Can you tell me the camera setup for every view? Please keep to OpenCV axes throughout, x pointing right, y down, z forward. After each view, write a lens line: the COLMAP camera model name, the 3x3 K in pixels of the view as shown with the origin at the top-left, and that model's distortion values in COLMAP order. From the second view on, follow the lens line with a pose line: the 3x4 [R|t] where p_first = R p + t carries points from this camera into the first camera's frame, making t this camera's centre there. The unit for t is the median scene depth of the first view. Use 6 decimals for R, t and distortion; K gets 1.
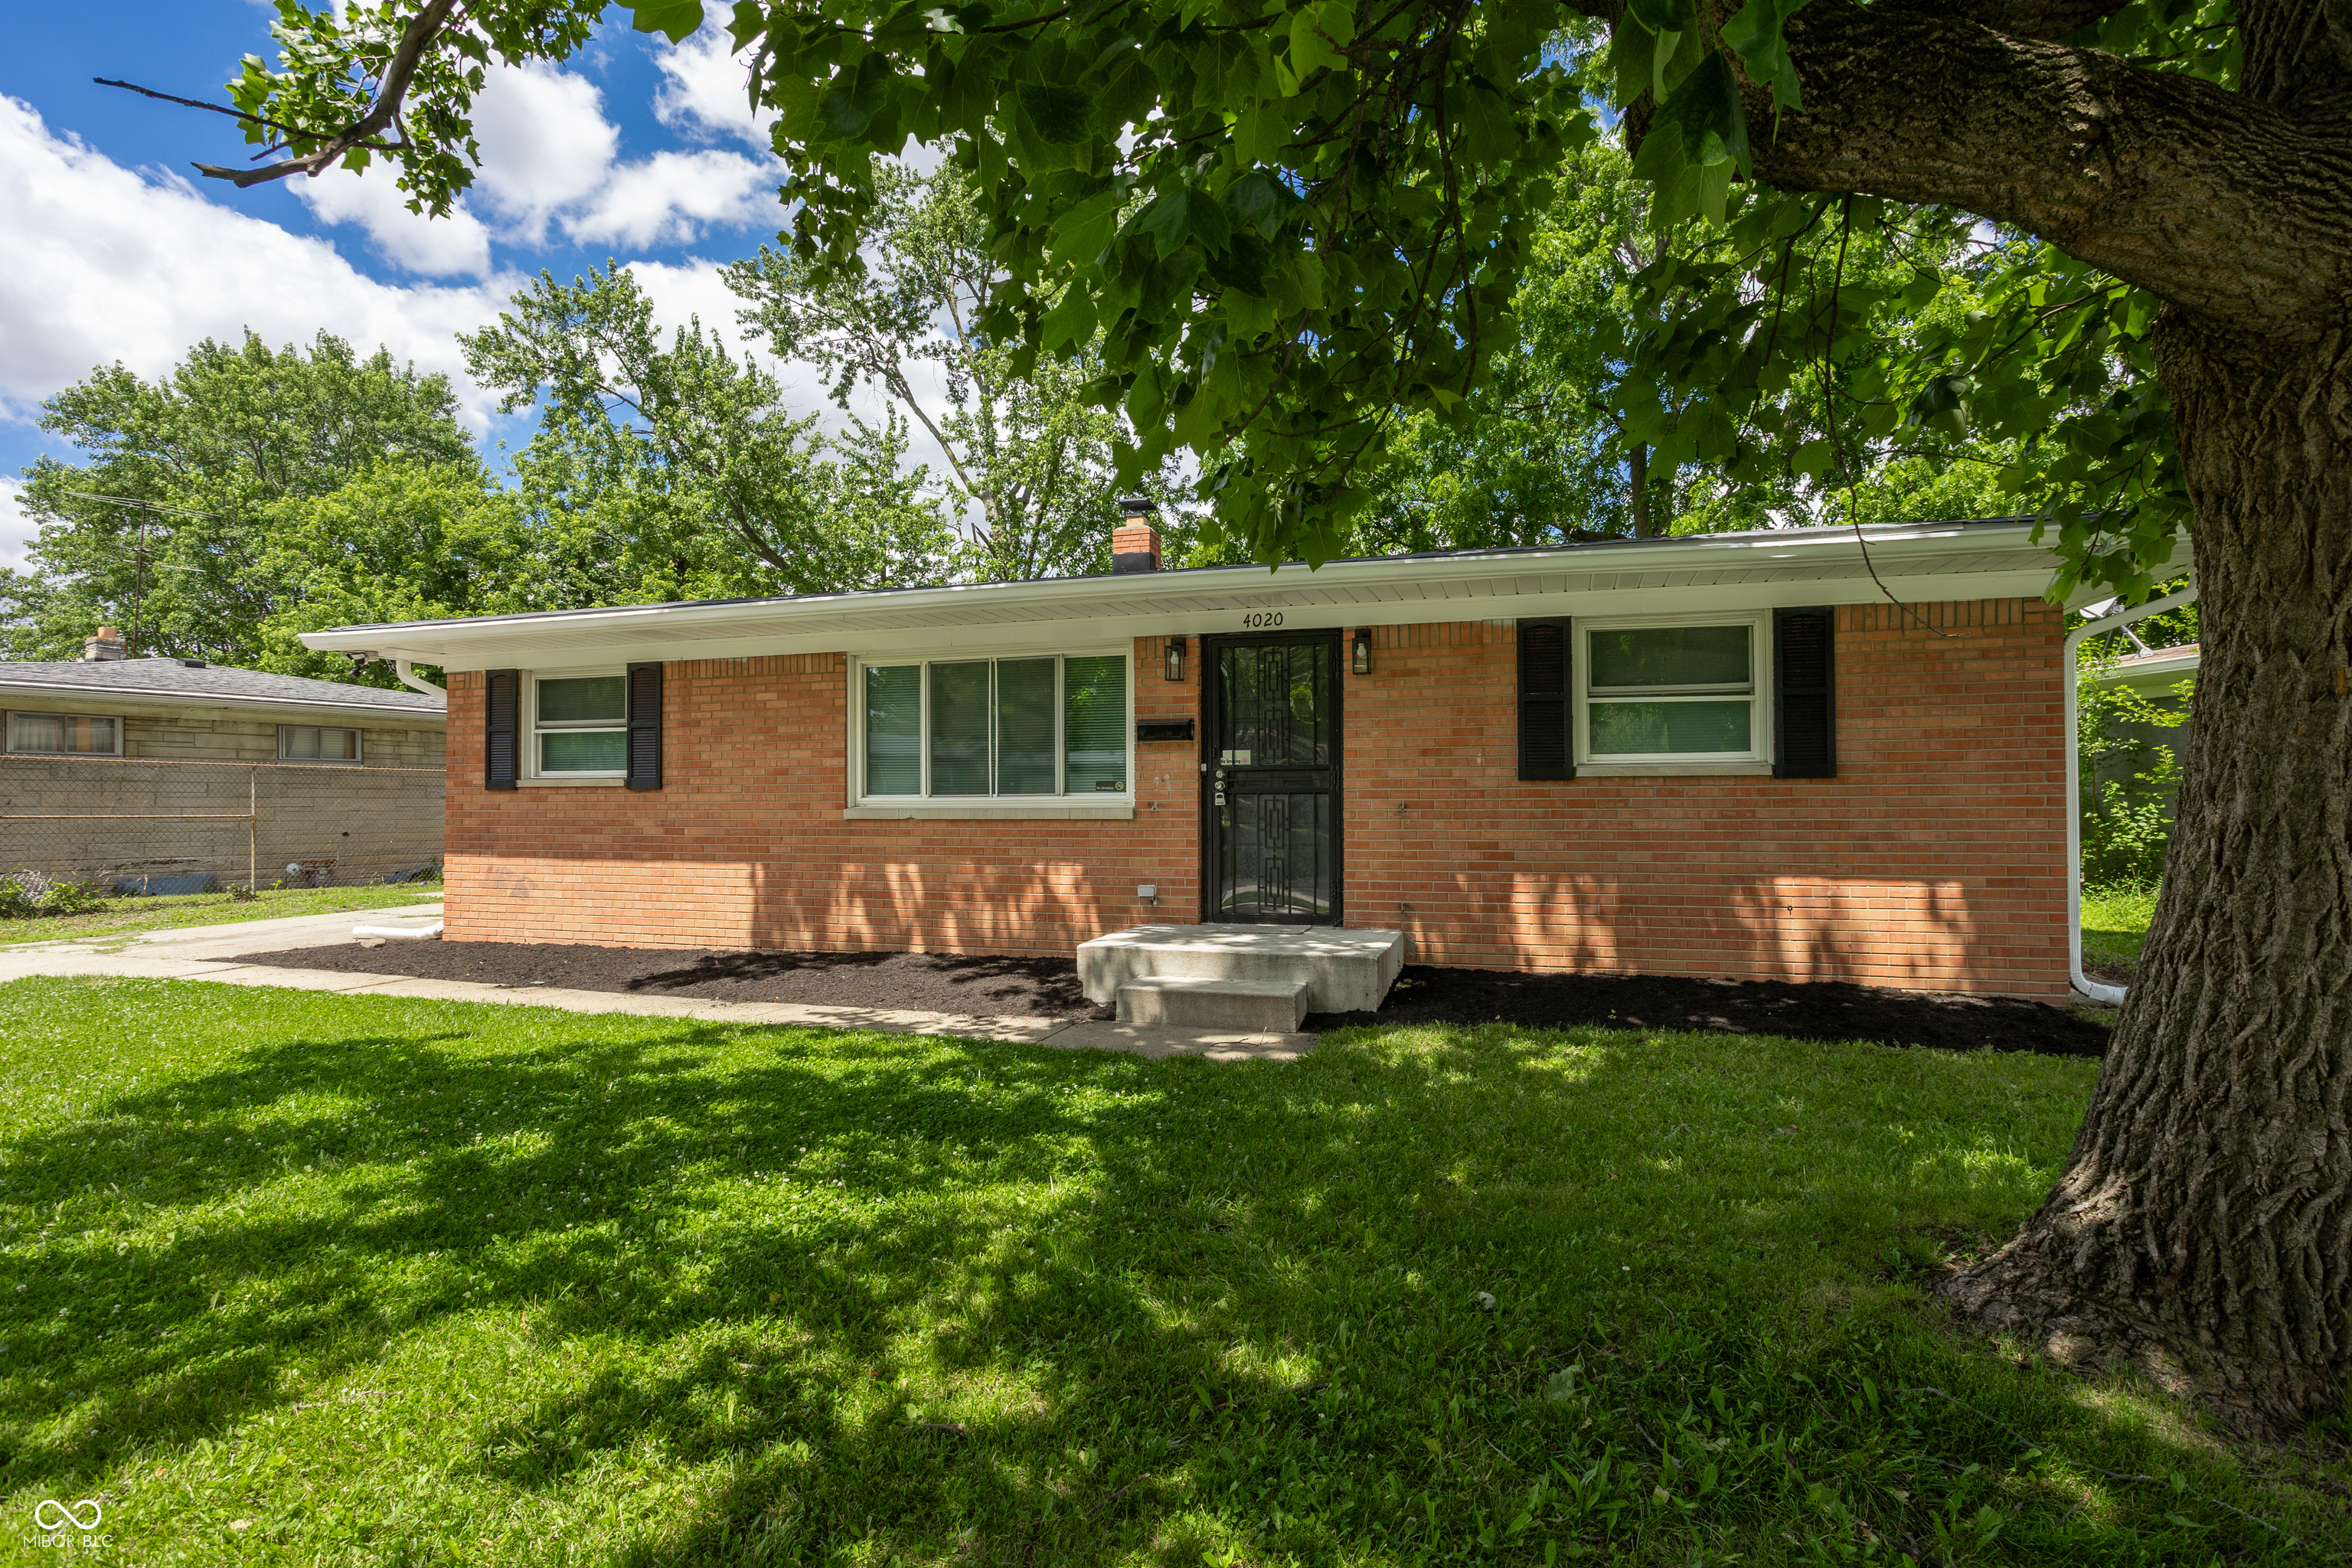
lens RADIAL K [[1115.7, 0, 1176.0], [0, 1115.7, 784.0], [0, 0, 1]] dist [-0.043042, 0.022071]
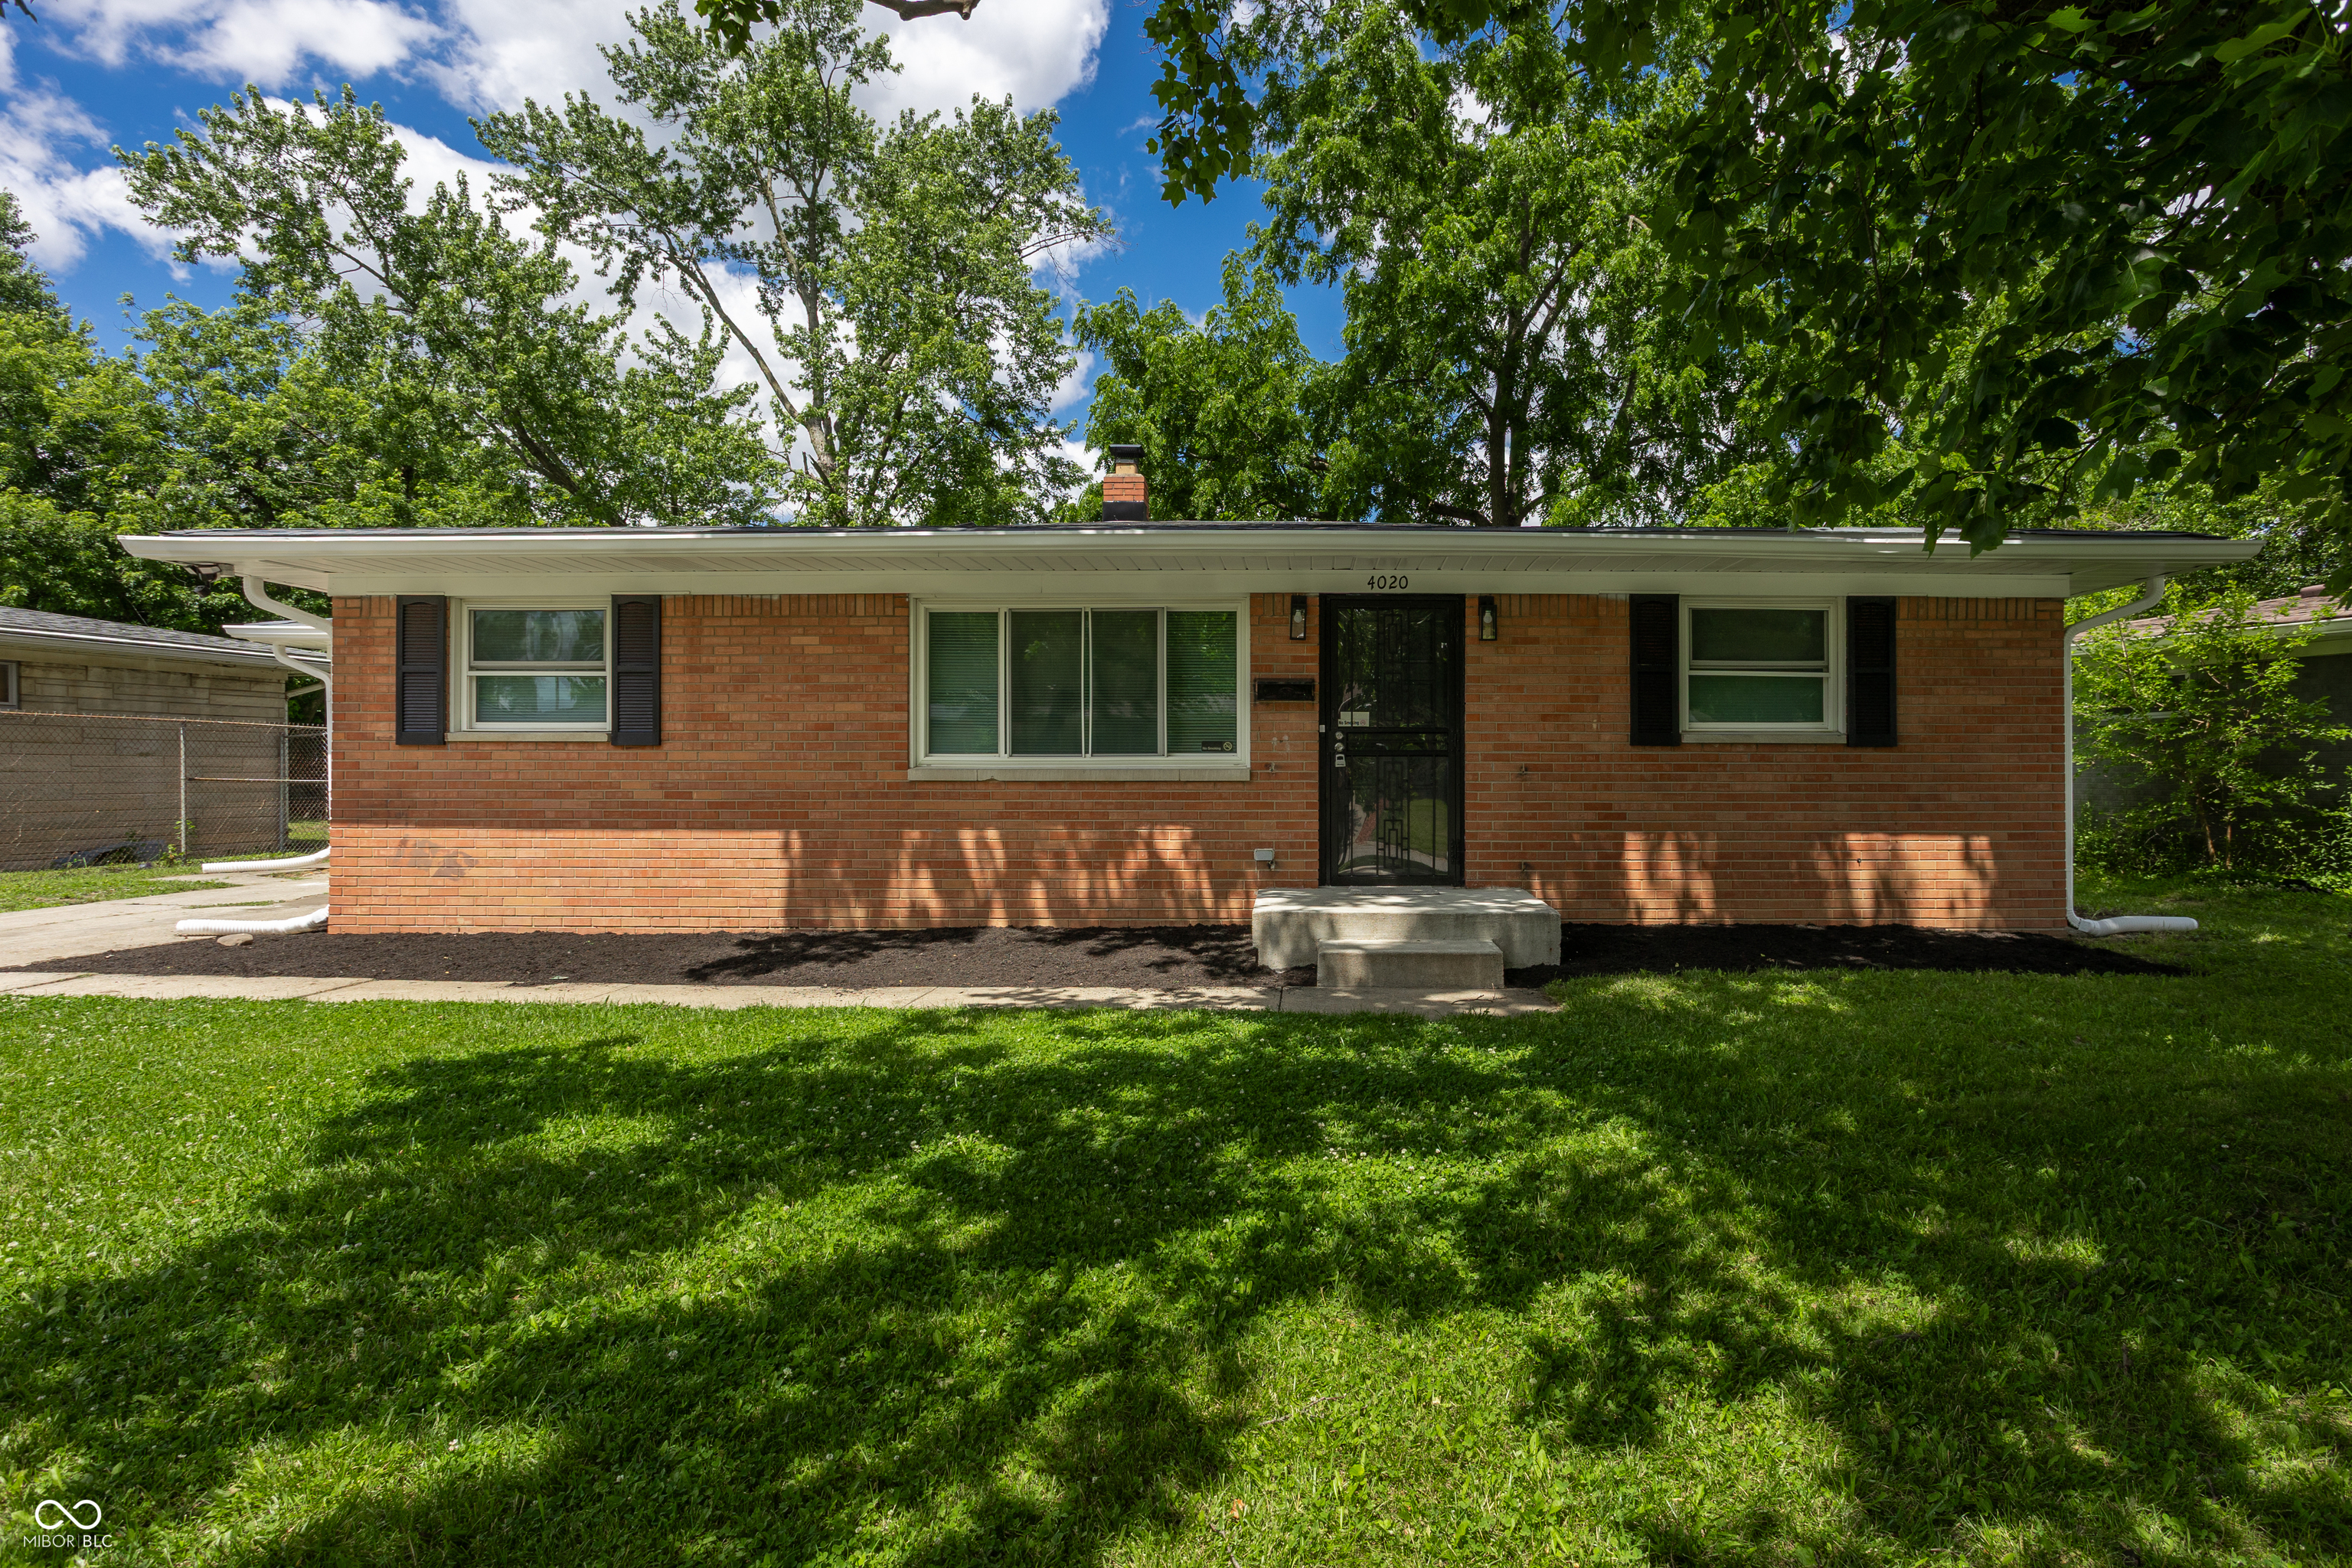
lens RADIAL K [[1165.9, 0, 1204.0], [0, 1165.9, 766.7], [0, 0, 1]] dist [-0.047488, 0.028089]
pose [[0.960792, 0.005851, 0.277207, -0.339350], [-0.010108, 0.999852, 0.013931, 0.005055], [-0.277084, -0.016187, 0.960709, 0.034731]]
